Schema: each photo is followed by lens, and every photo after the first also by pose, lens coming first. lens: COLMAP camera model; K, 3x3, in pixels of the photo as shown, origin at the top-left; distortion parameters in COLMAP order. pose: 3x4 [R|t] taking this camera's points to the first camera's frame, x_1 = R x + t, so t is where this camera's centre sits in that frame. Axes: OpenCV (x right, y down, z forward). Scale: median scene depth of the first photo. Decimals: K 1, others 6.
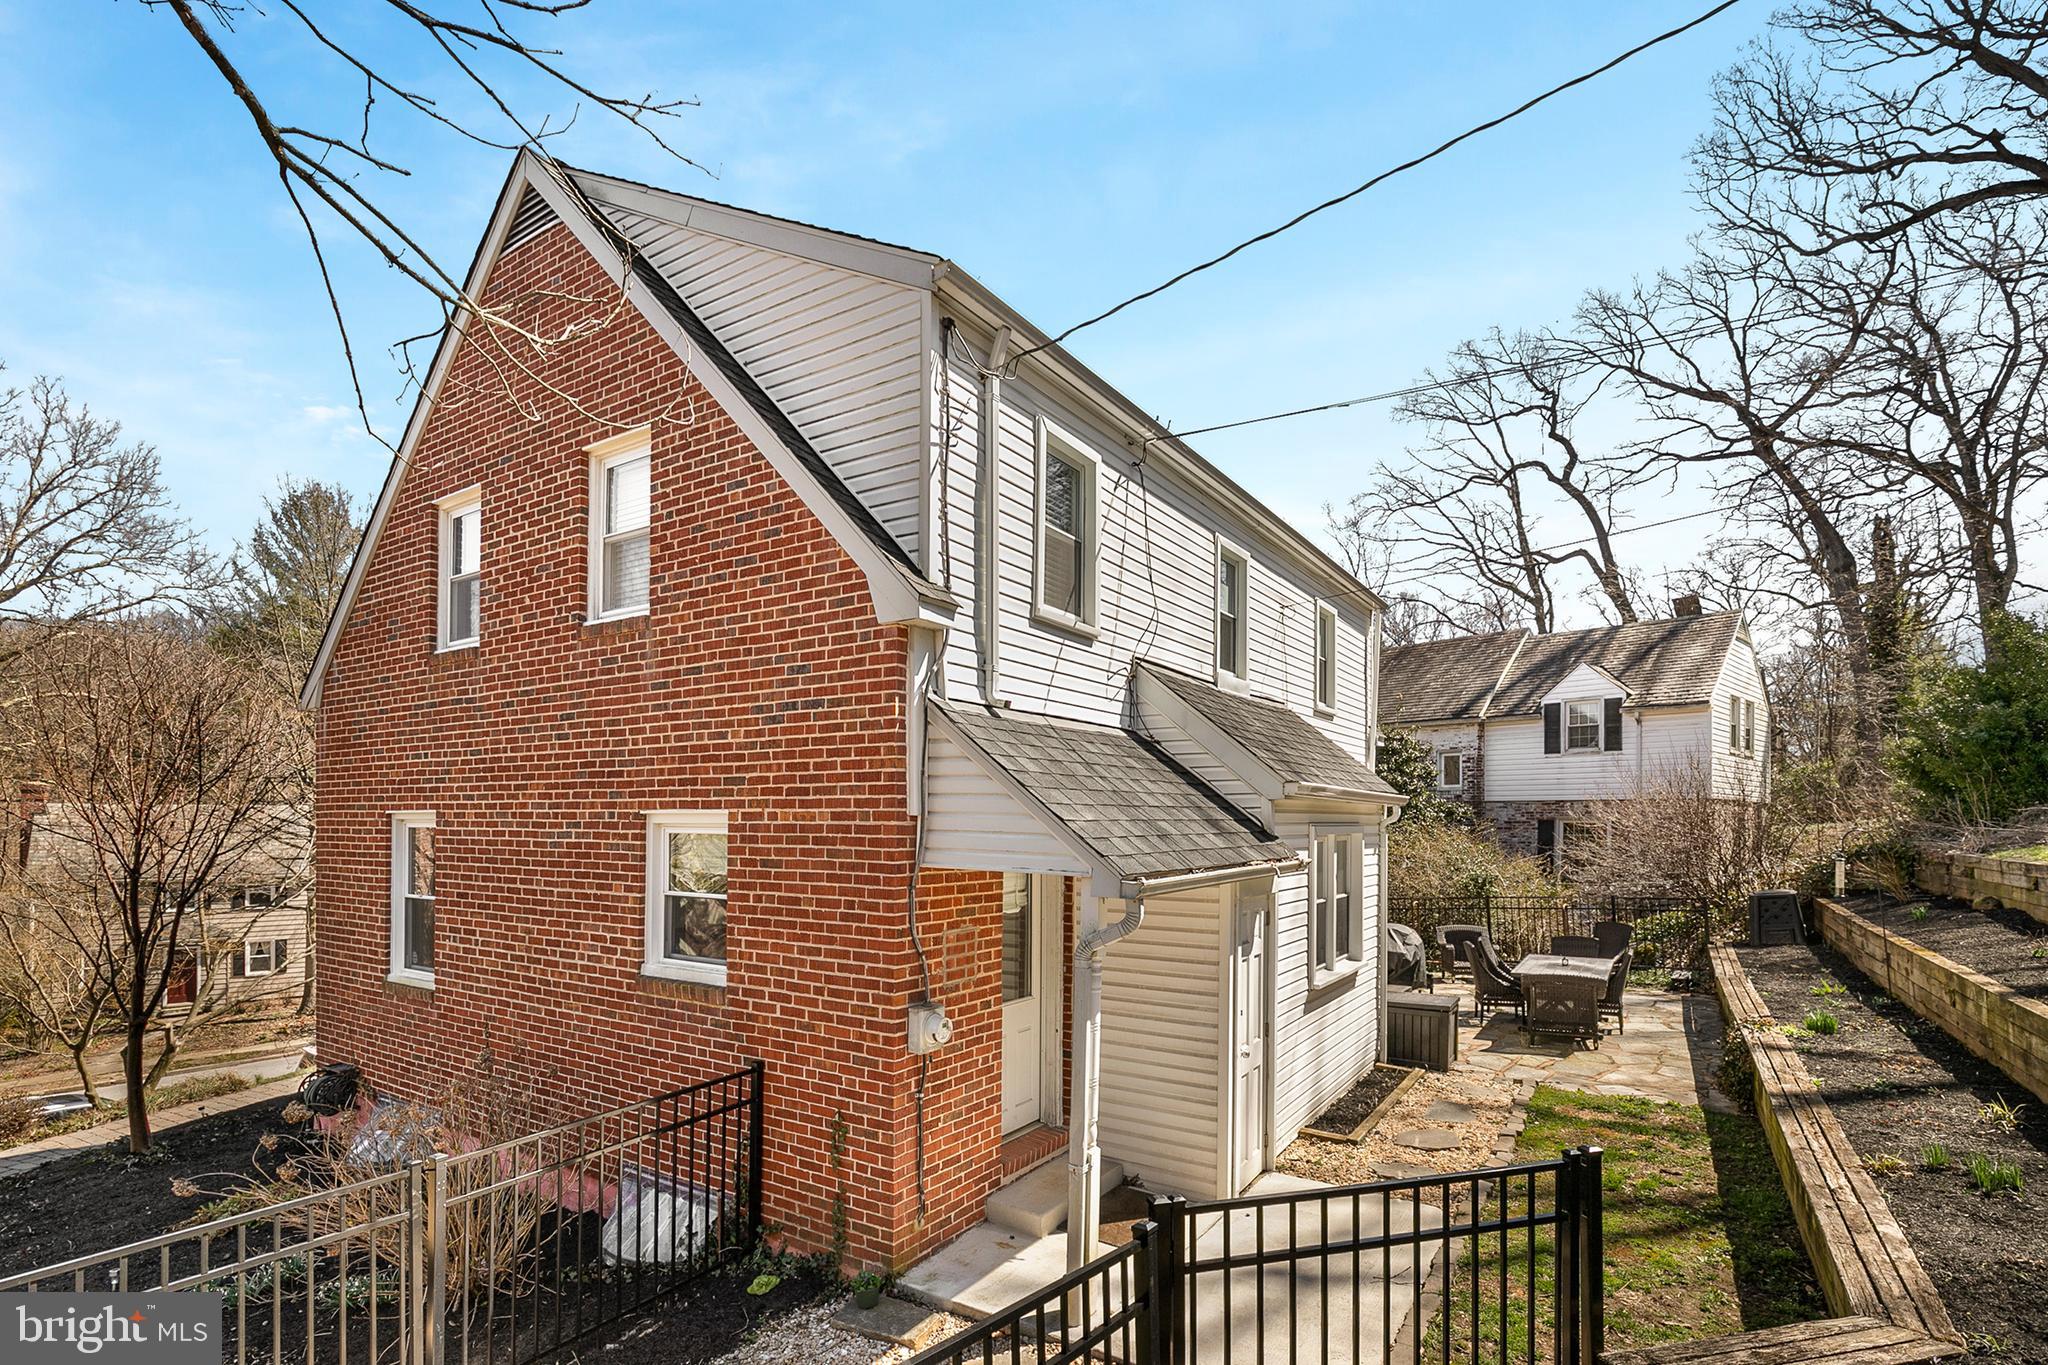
lens RADIAL K [[975.5, 0, 1021.9], [0, 975.5, 804.3], [0, 0, 1]] dist [-0.001923, -0.000013]
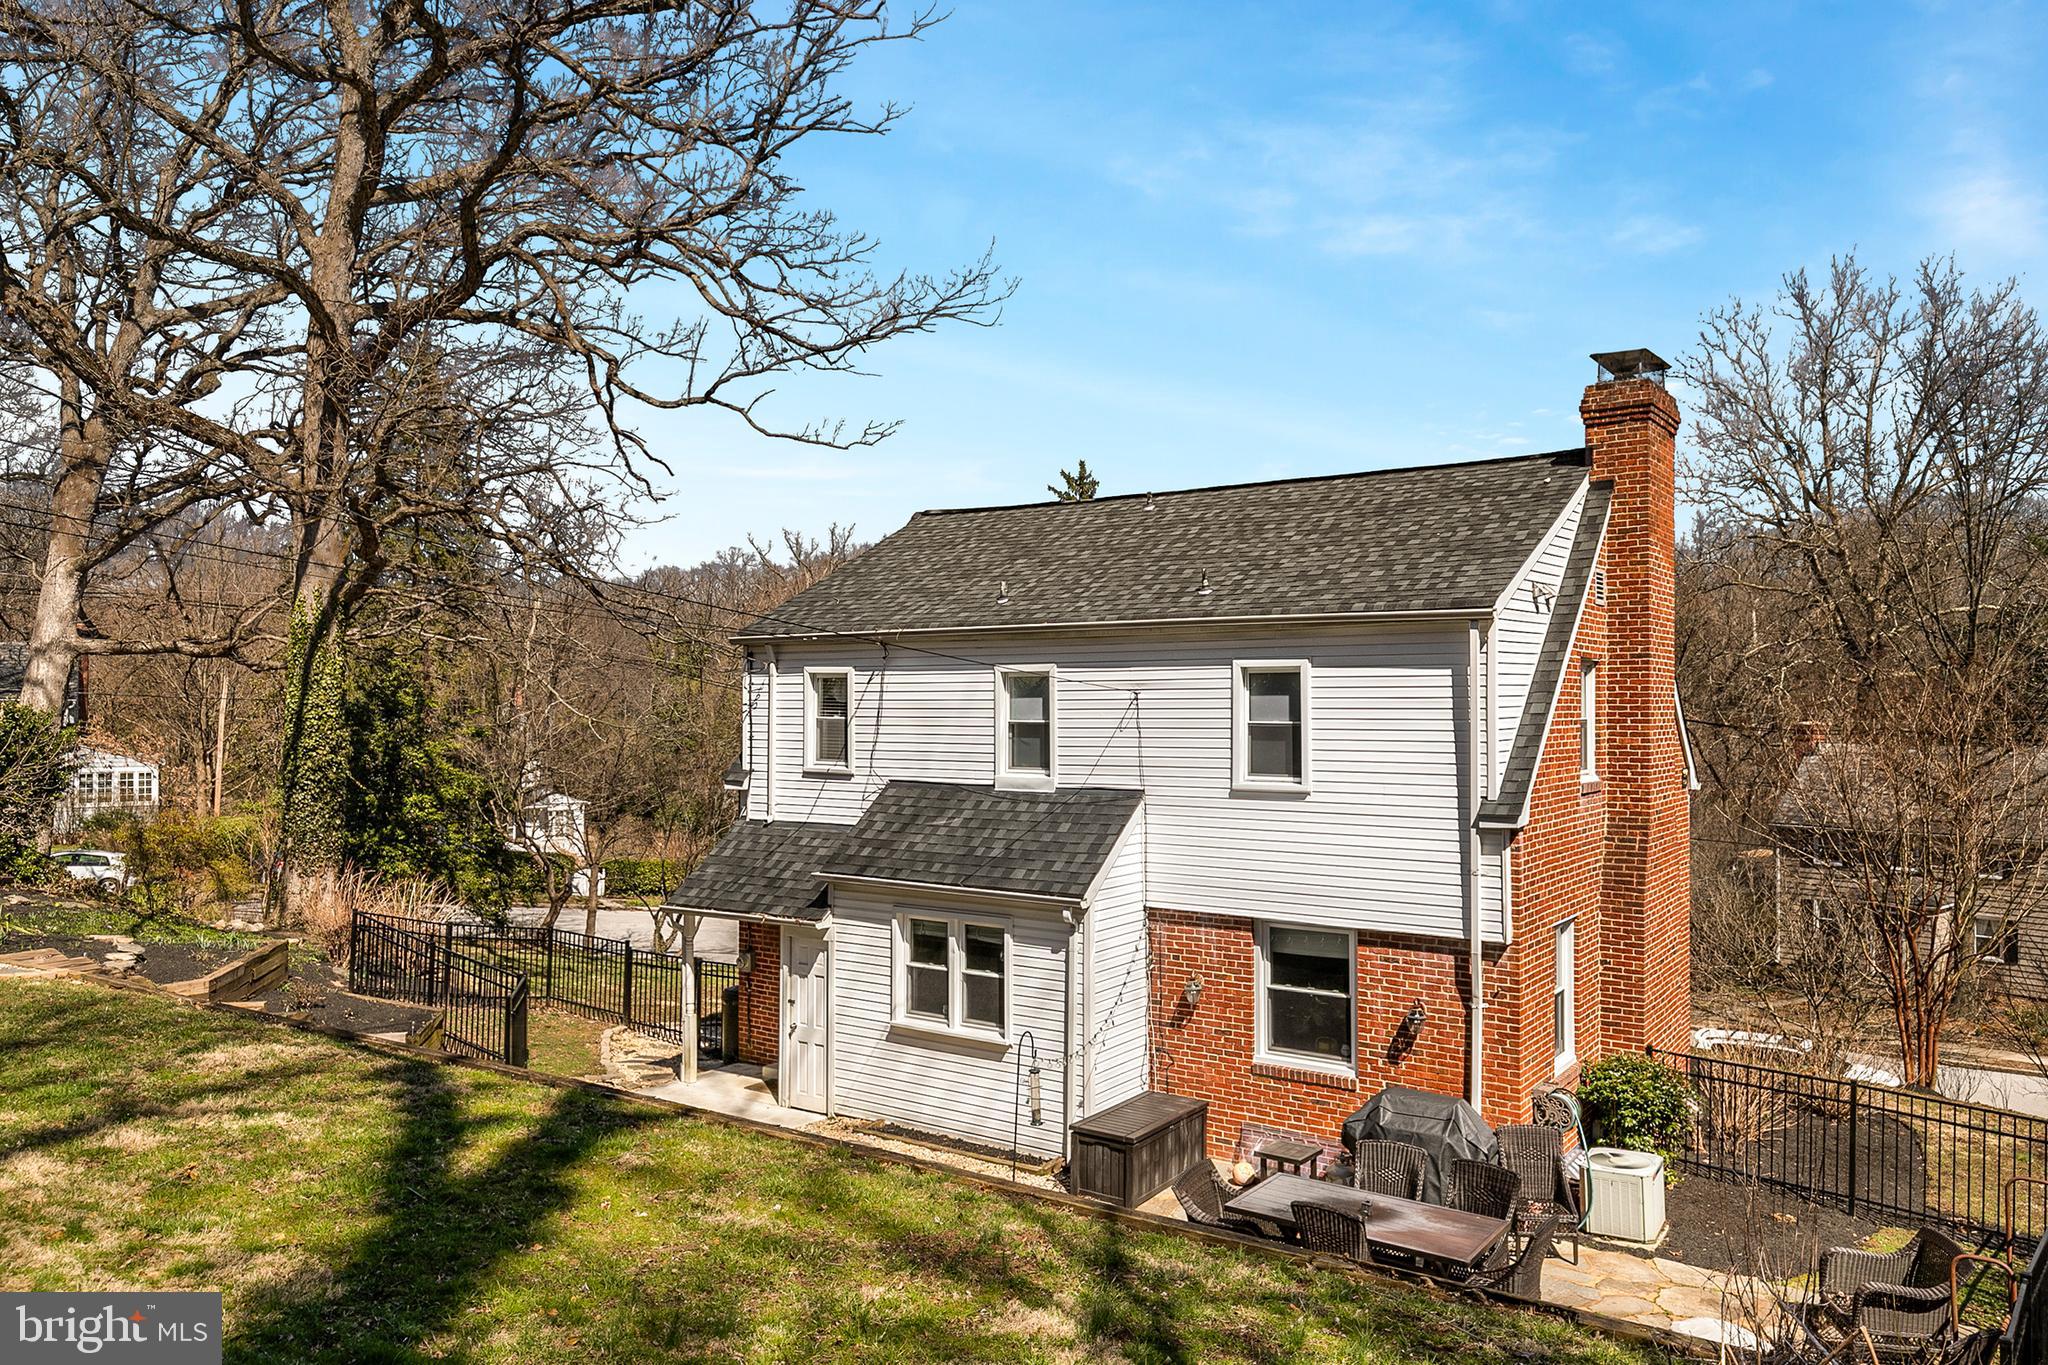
lens RADIAL K [[1357.8, 0, 1024.0], [0, 1357.8, 682.5], [0, 0, 1]] dist [-0.007557, -0.000343]
pose [[-0.026414, -0.024236, -0.999357, 1.891819], [0.015231, 0.999580, -0.024644, -0.207499], [0.999535, -0.015873, -0.026034, 1.059265]]
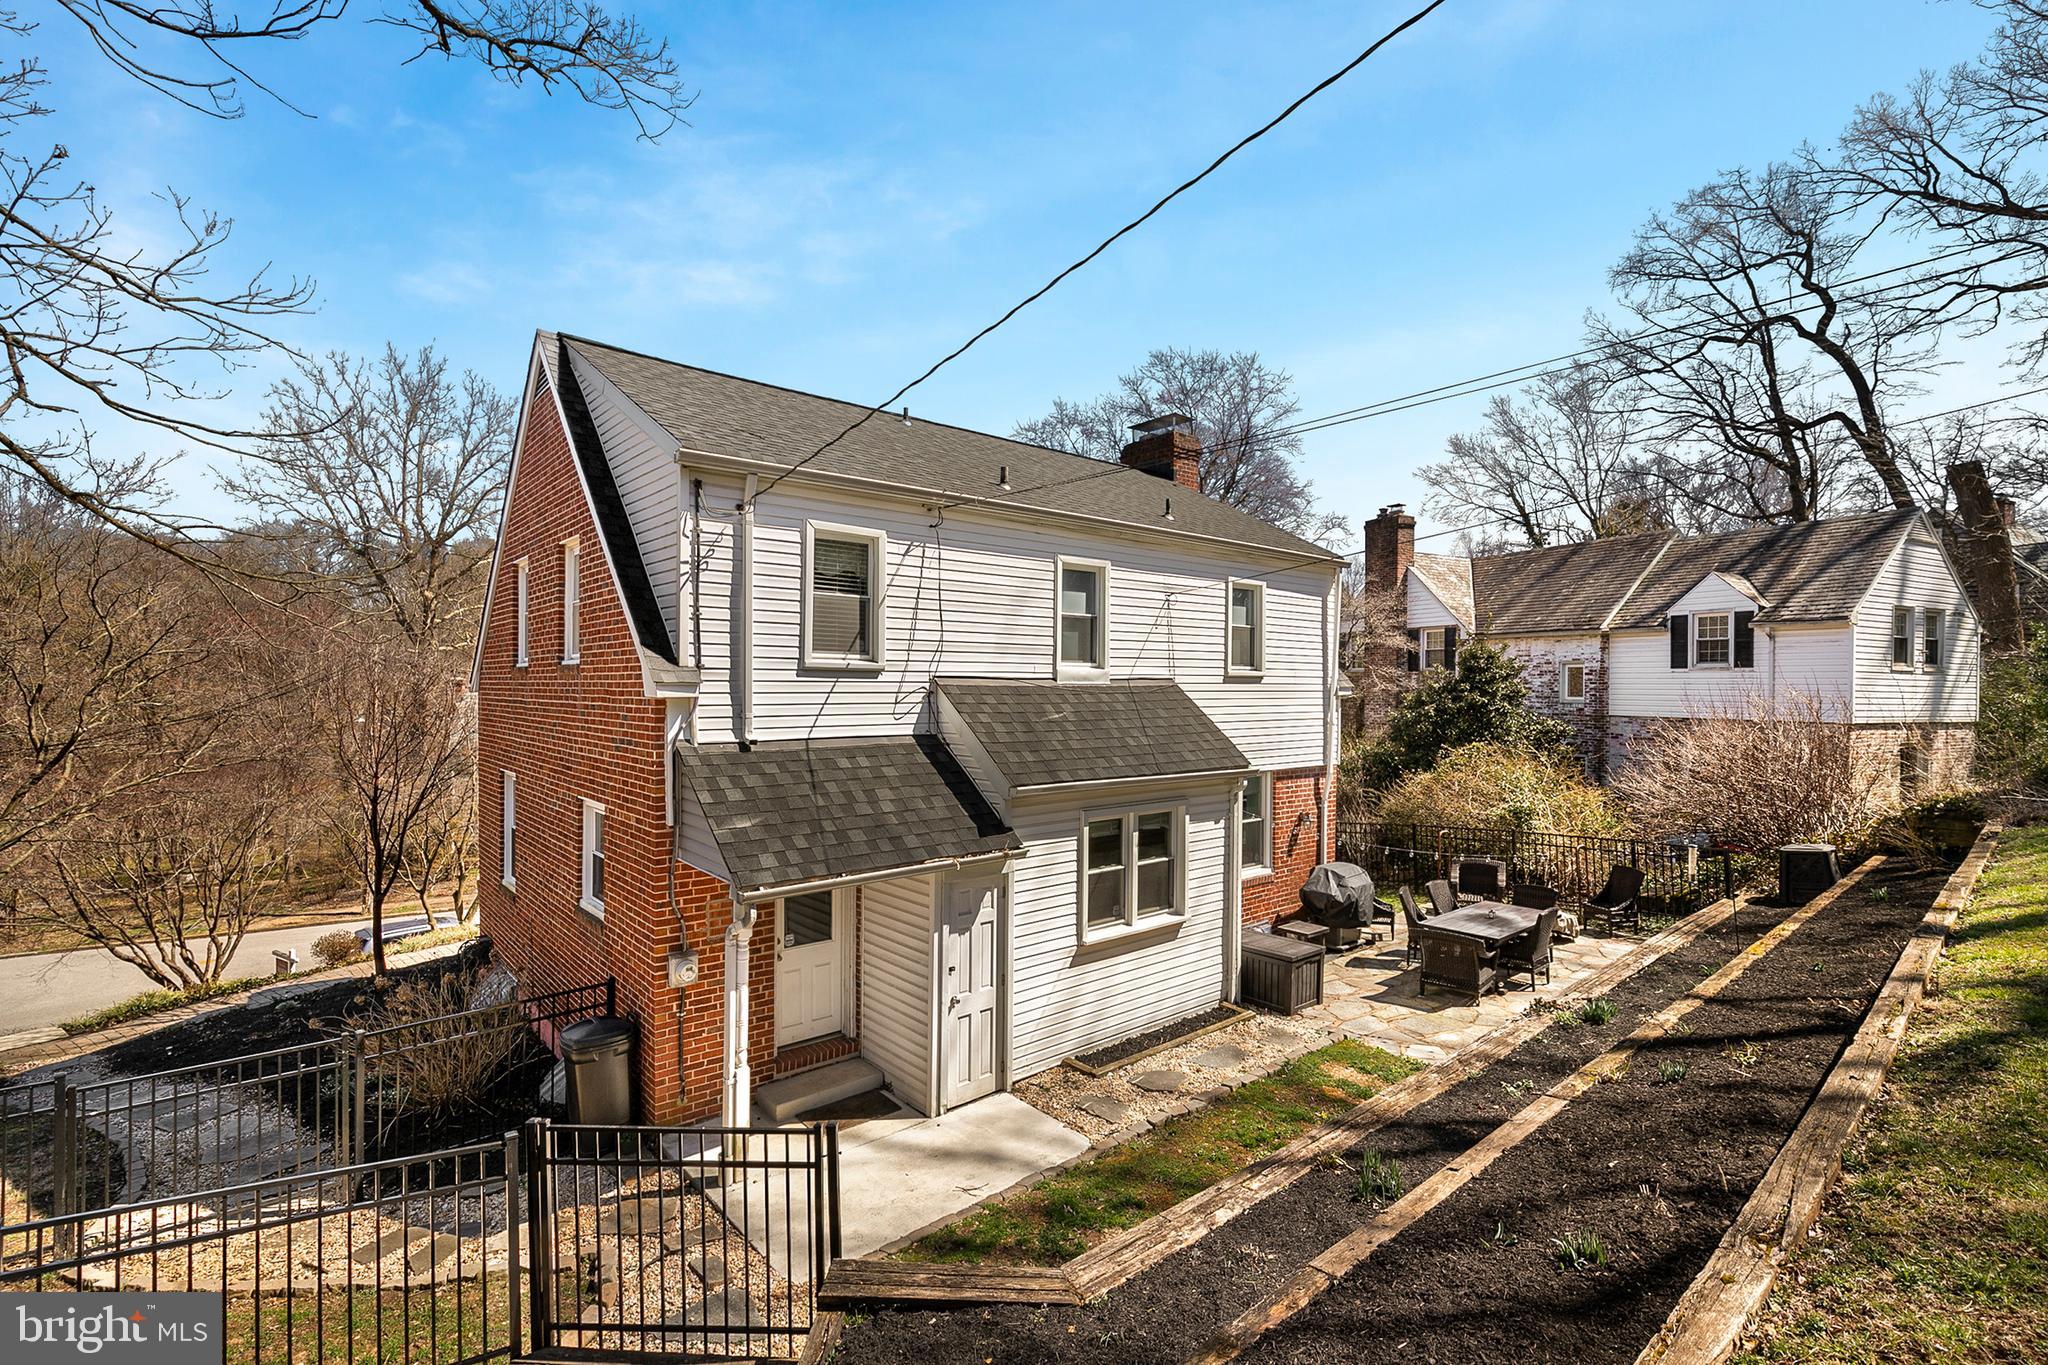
lens RADIAL K [[937.1, 0, 1024.0], [0, 937.1, 682.5], [0, 0, 1]] dist [-0.017426, -0.000042]
pose [[0.959671, 0.001839, -0.281119, 0.476017], [0.002243, 0.999897, 0.014198, -0.133271], [0.281116, -0.014256, 0.959568, -0.117514]]
